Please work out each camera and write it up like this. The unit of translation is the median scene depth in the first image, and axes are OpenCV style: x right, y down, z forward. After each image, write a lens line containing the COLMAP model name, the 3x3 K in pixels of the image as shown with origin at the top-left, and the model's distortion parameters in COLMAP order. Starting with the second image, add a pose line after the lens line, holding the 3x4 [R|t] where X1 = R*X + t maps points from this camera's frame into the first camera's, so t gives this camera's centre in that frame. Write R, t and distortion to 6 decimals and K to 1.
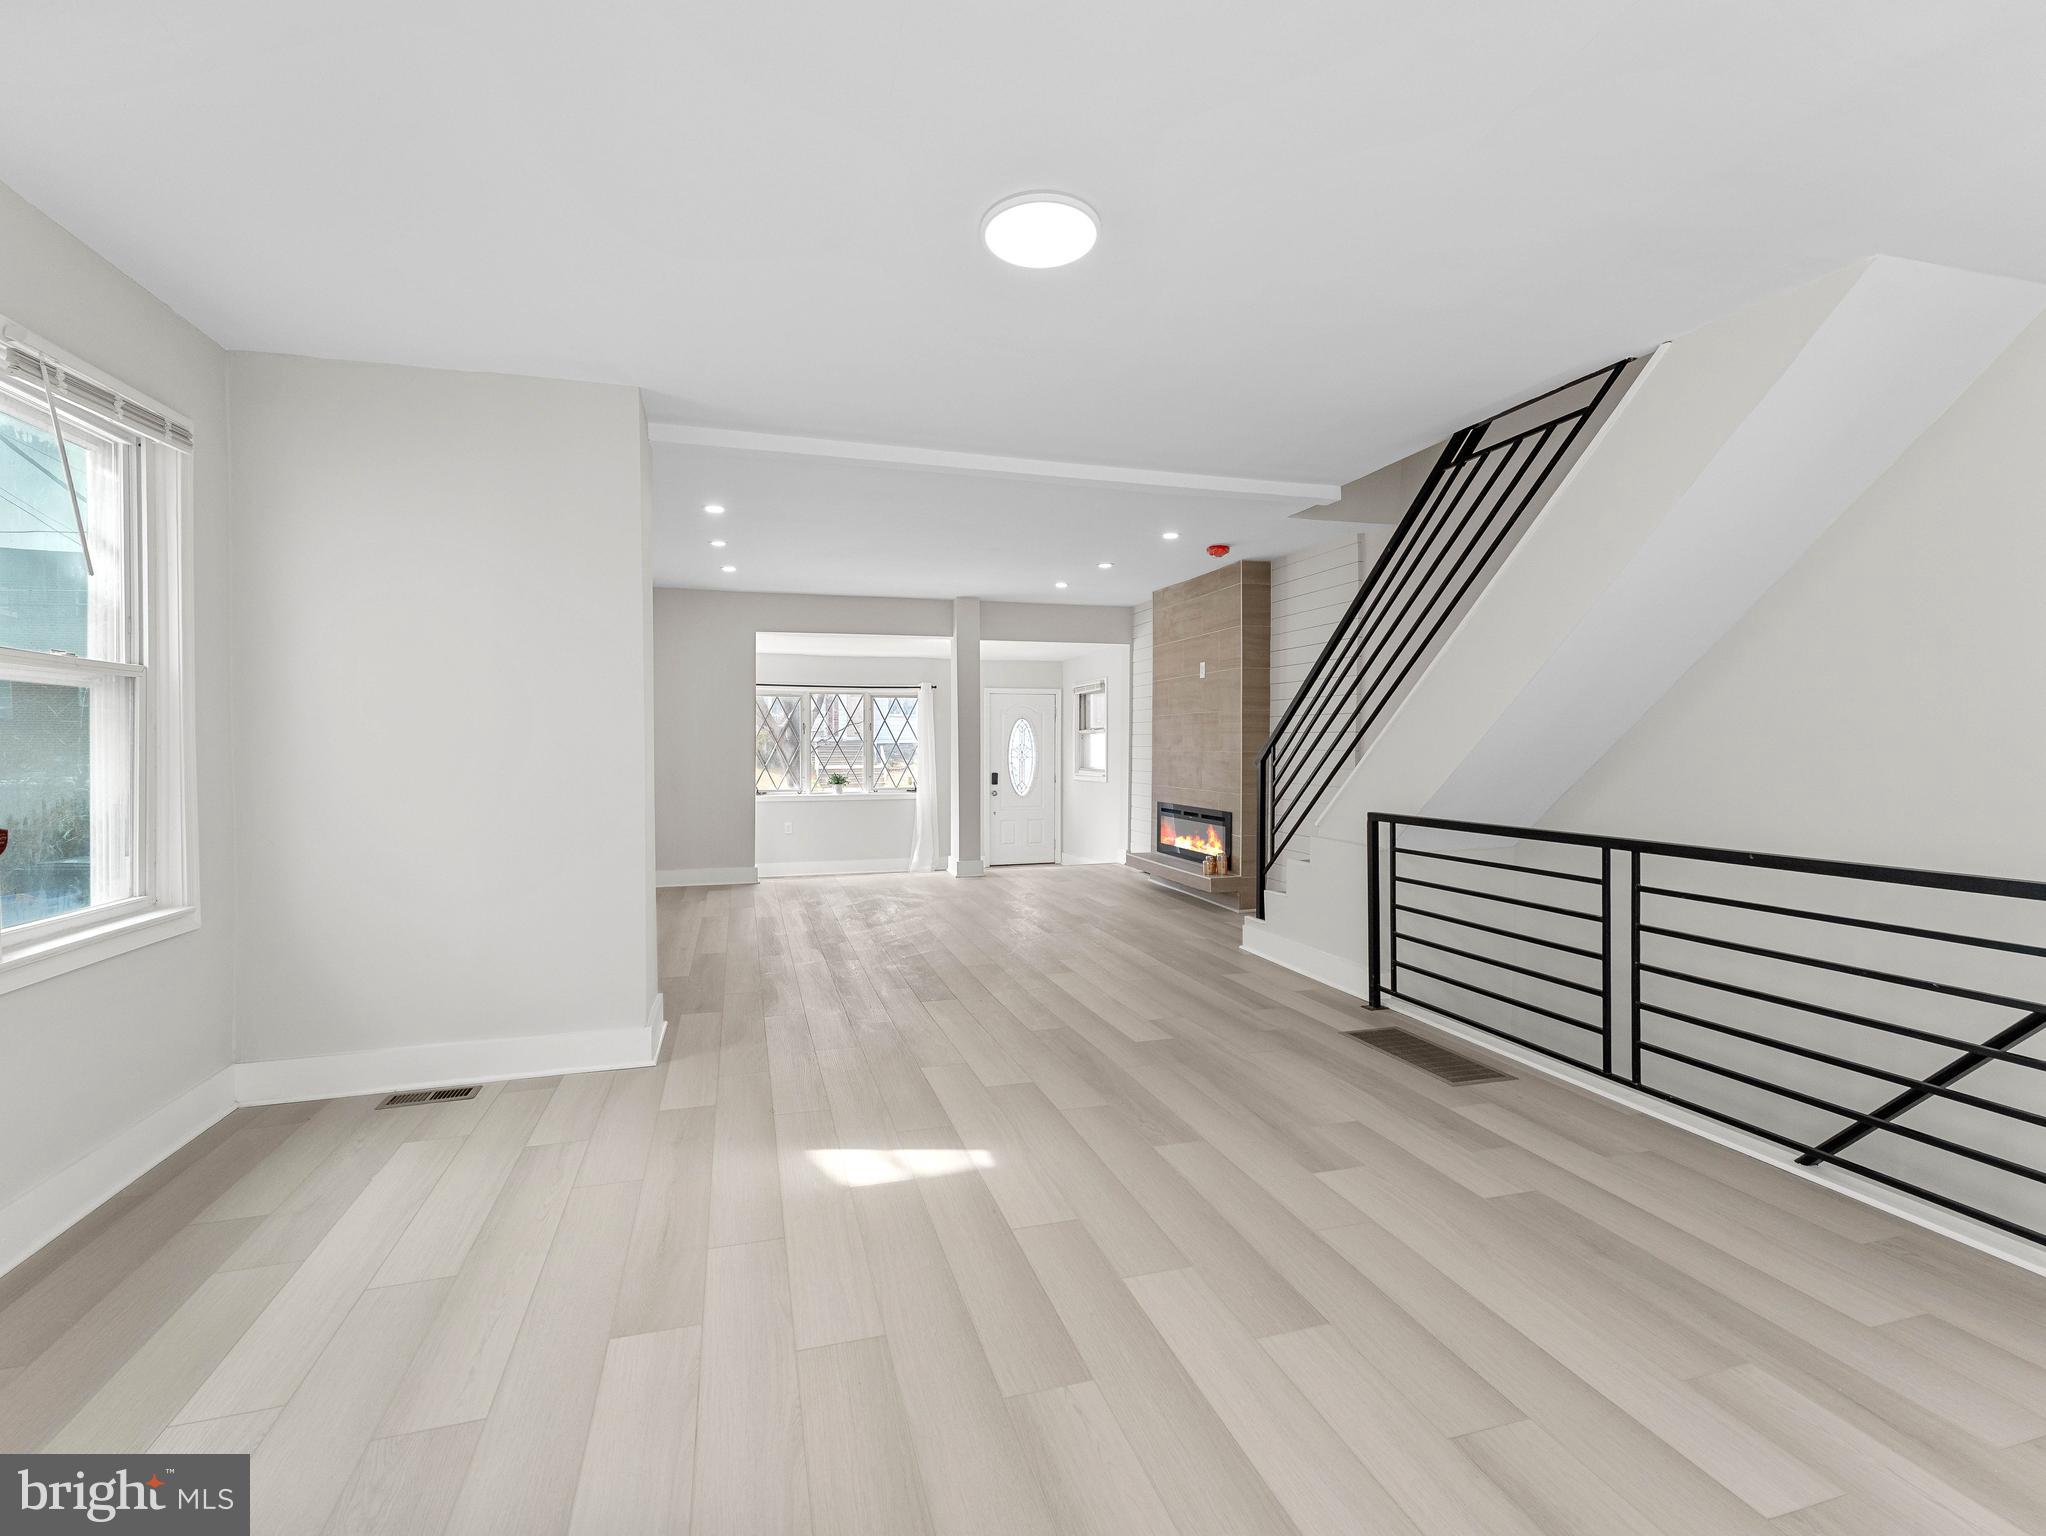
lens RADIAL K [[938.1, 0, 1025.5], [0, 938.1, 750.9], [0, 0, 1]] dist [-0.000349, -0.000177]
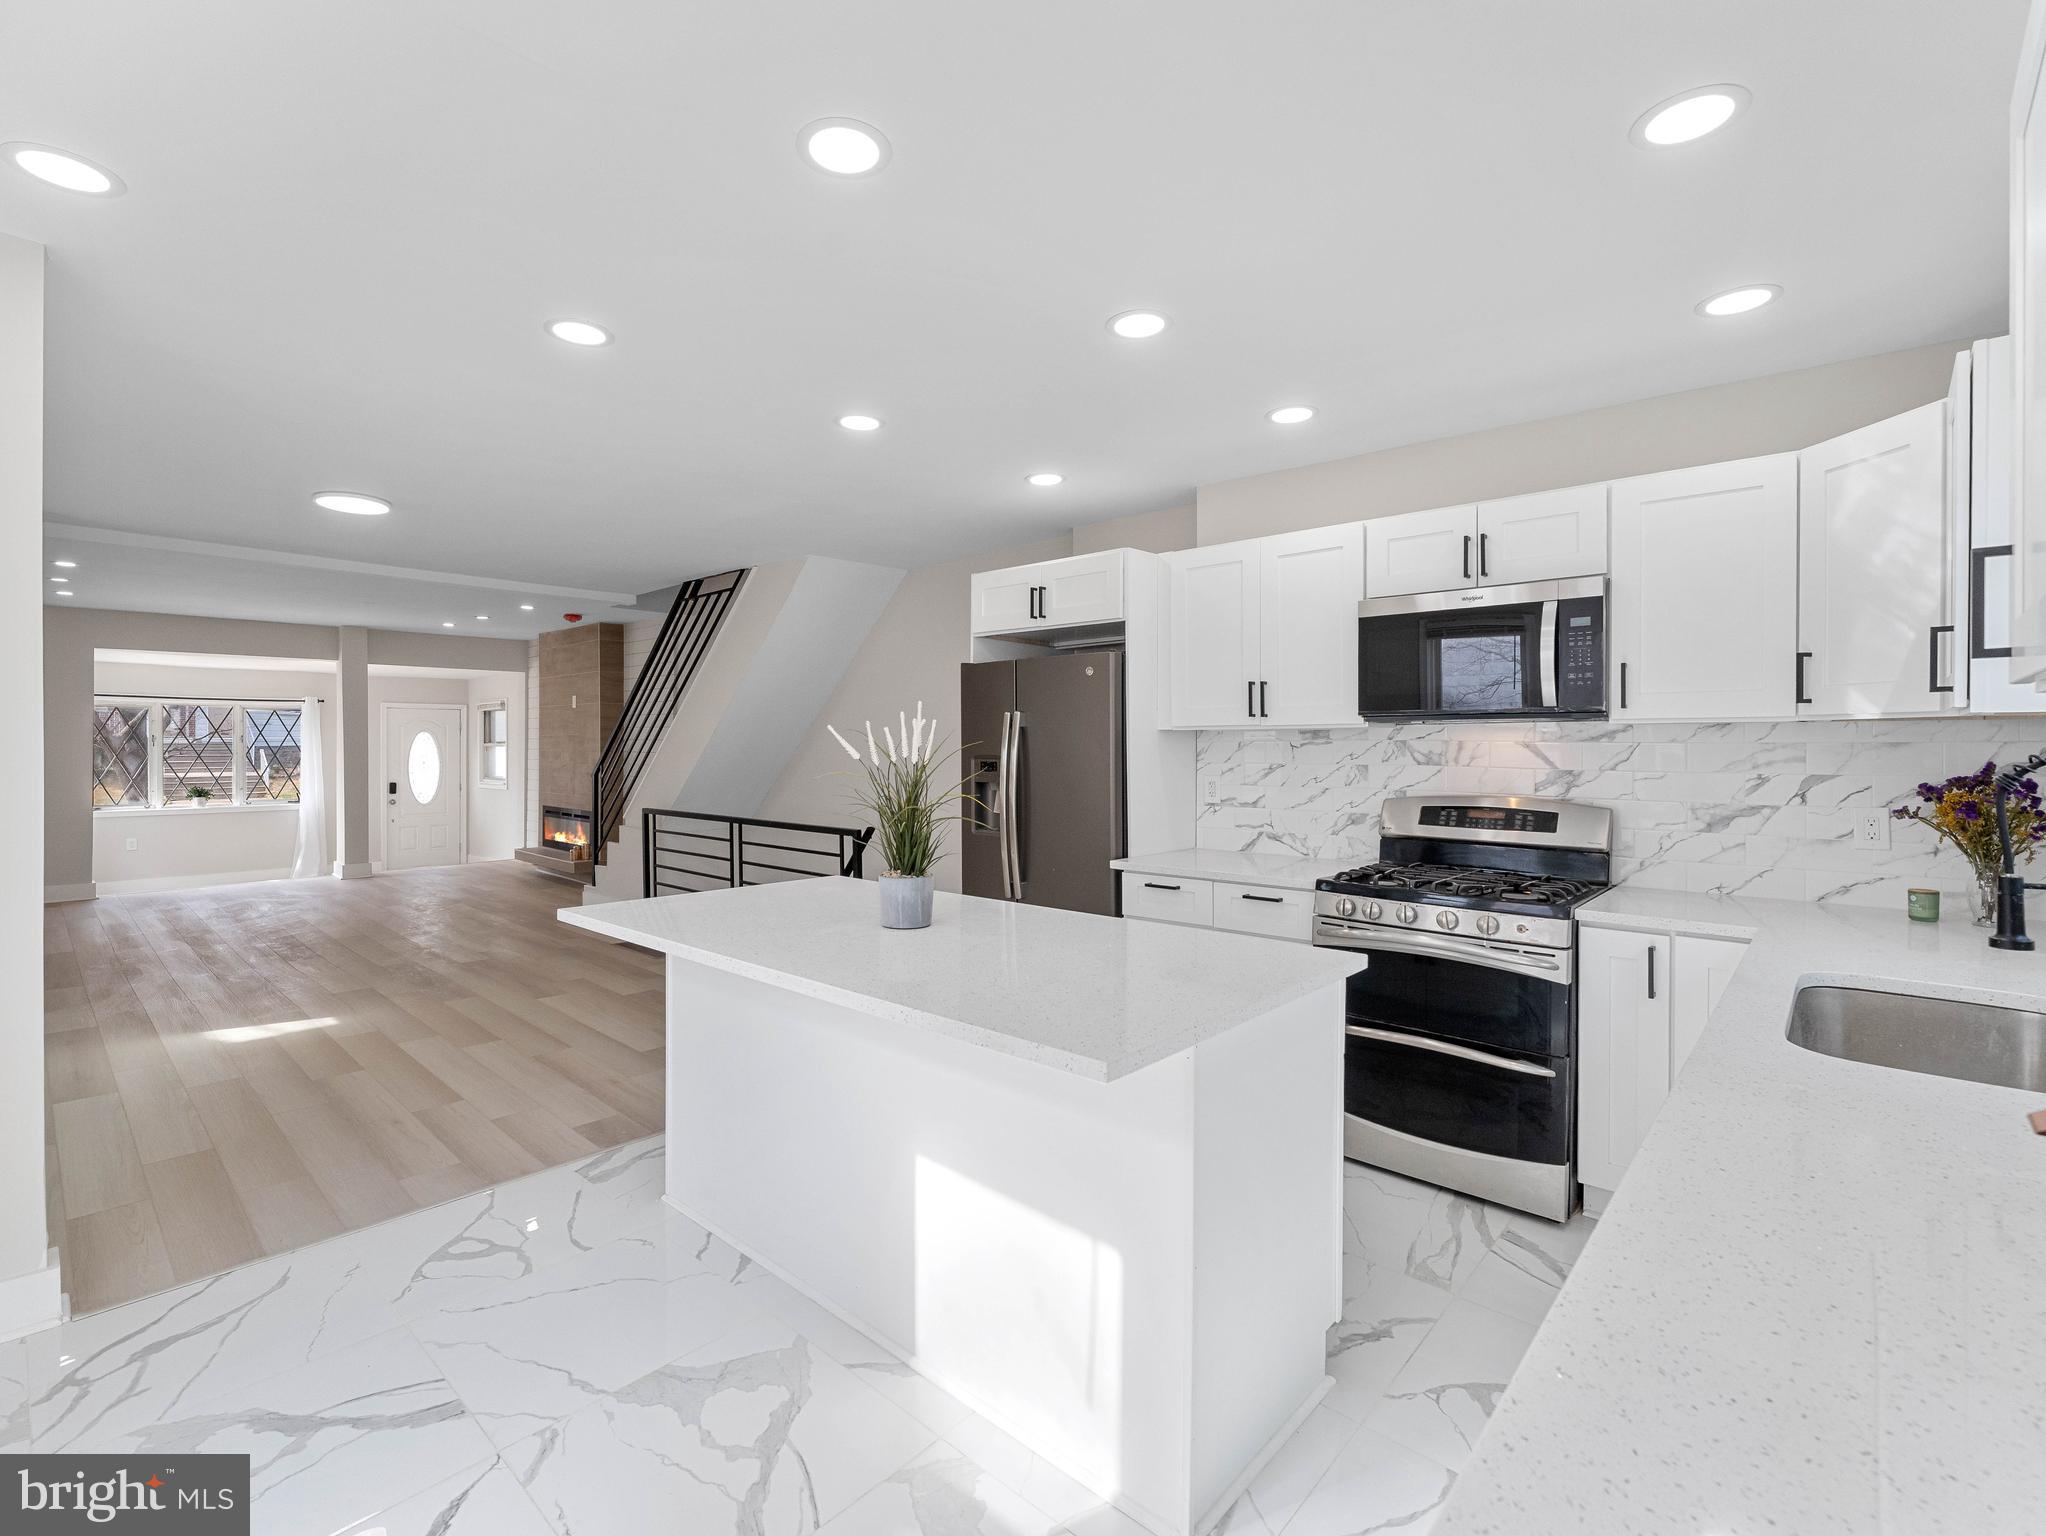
lens RADIAL K [[929.5, 0, 1029.5], [0, 929.5, 752.9], [0, 0, 1]] dist [-0.001228, -0.001097]
pose [[0.859396, -0.001040, 0.511309, 0.077088], [0.000042, 0.999998, 0.001964, -0.019489], [-0.511310, -0.001666, 0.859395, -0.427737]]
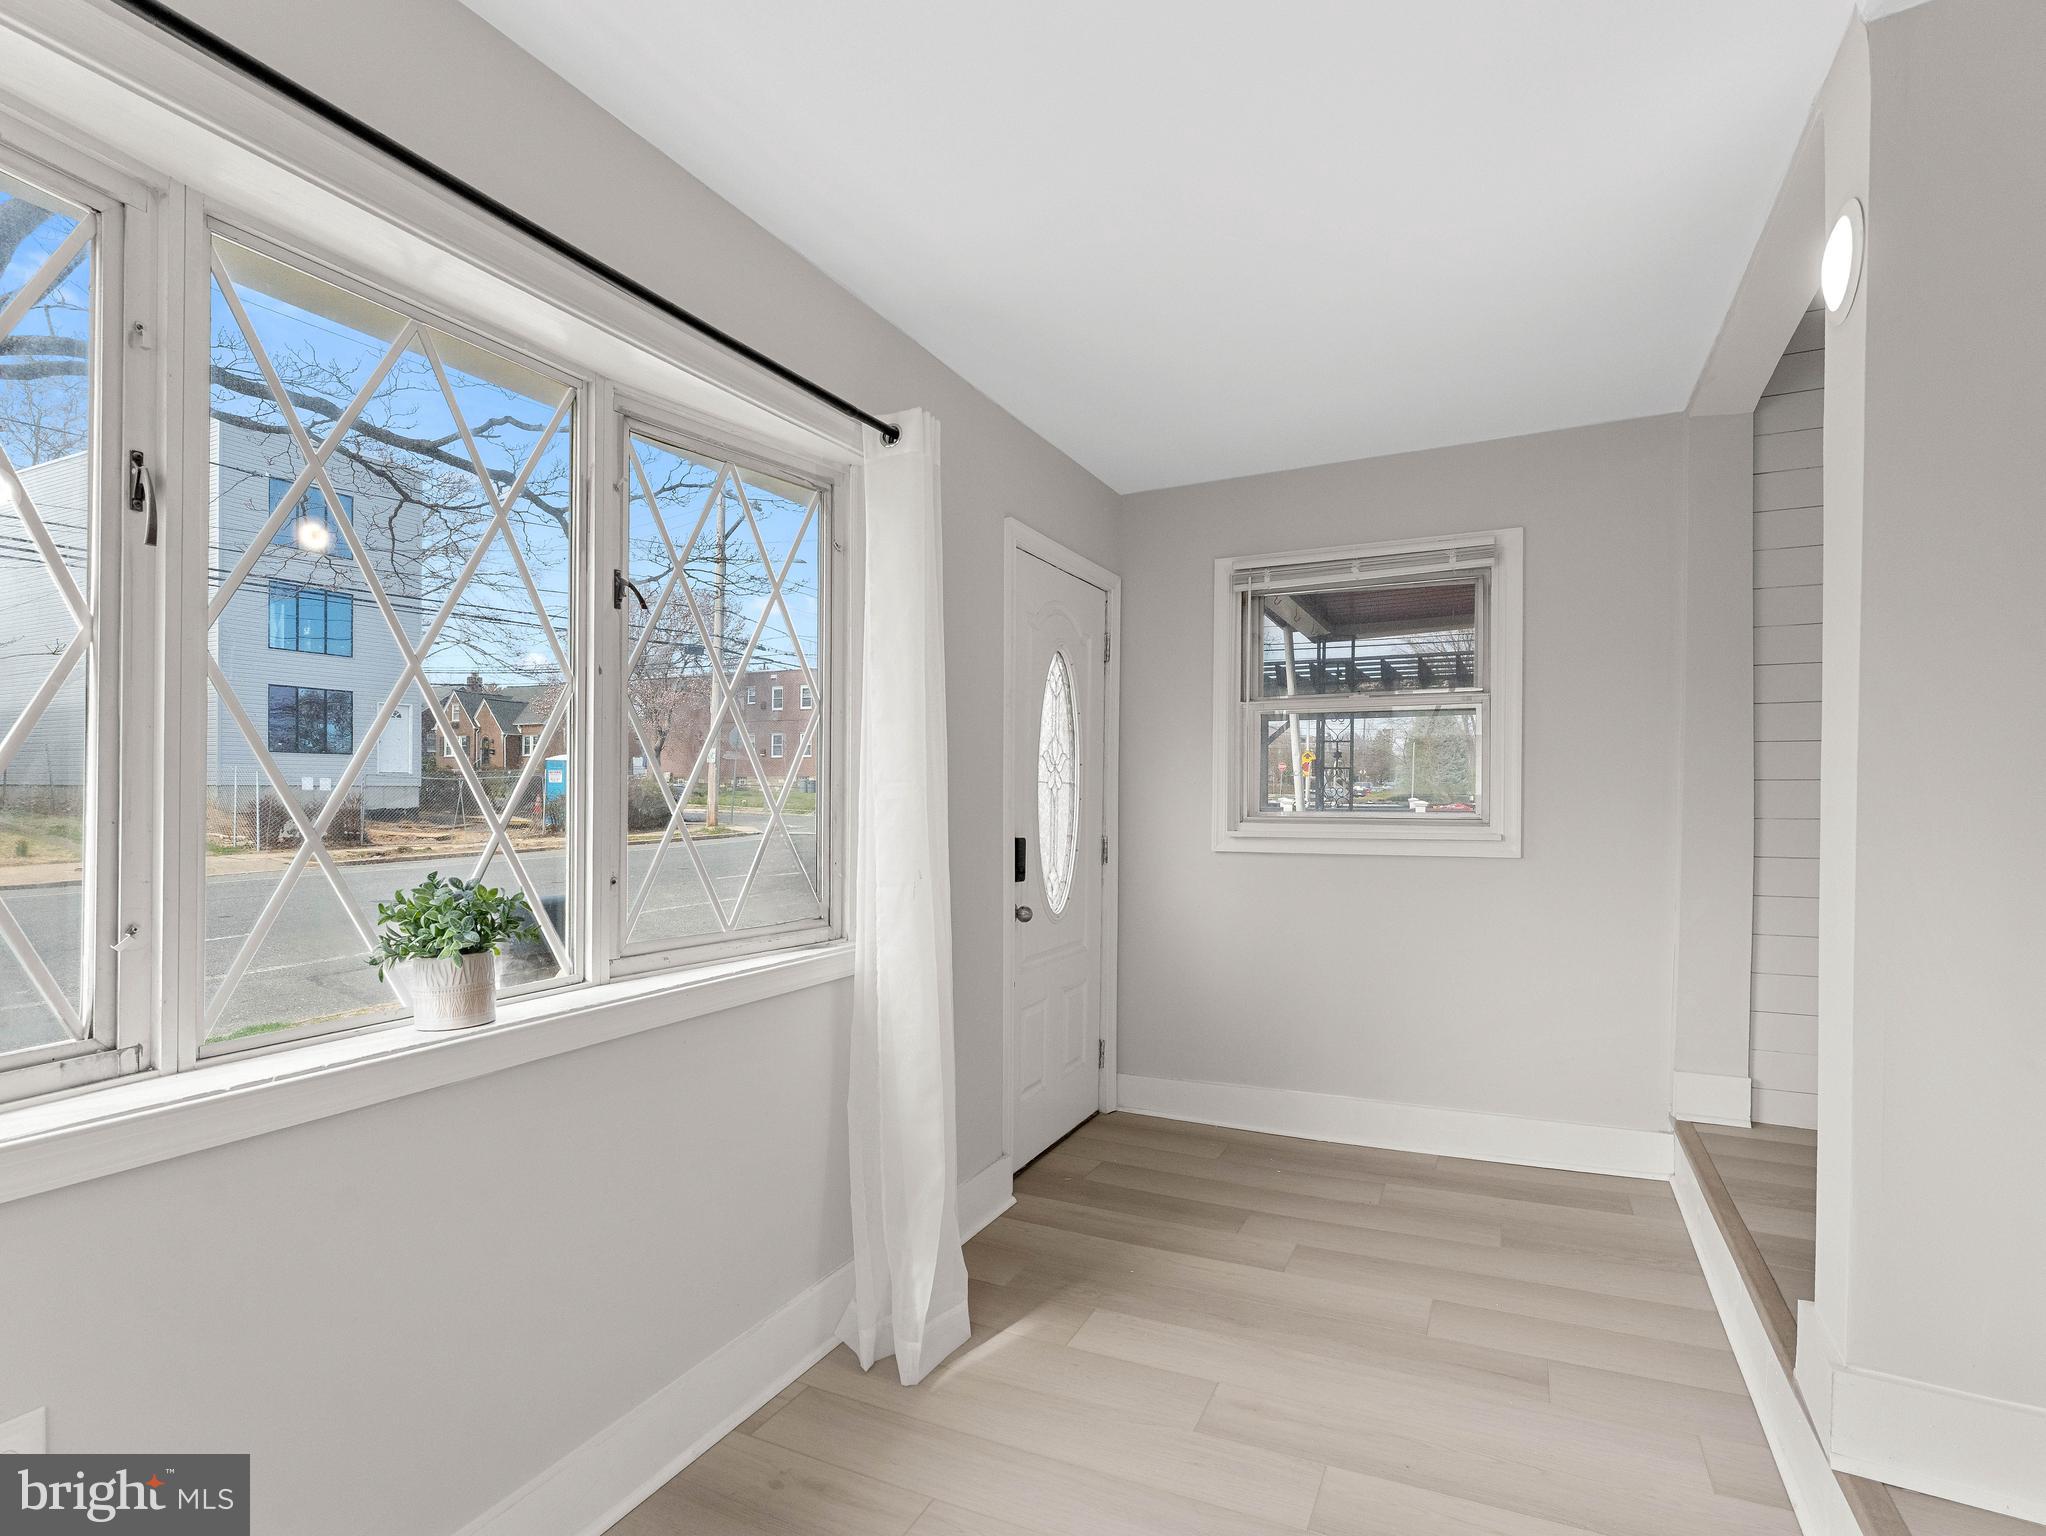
lens RADIAL K [[948.4, 0, 1019.3], [0, 948.4, 792.5], [0, 0, 1]] dist [0.000781, -0.000140]
pose [[0.653168, 0.006695, 0.757183, -0.379332], [-0.000684, 0.999966, -0.008252, 0.020032], [-0.757212, 0.004872, 0.653151, 1.297927]]
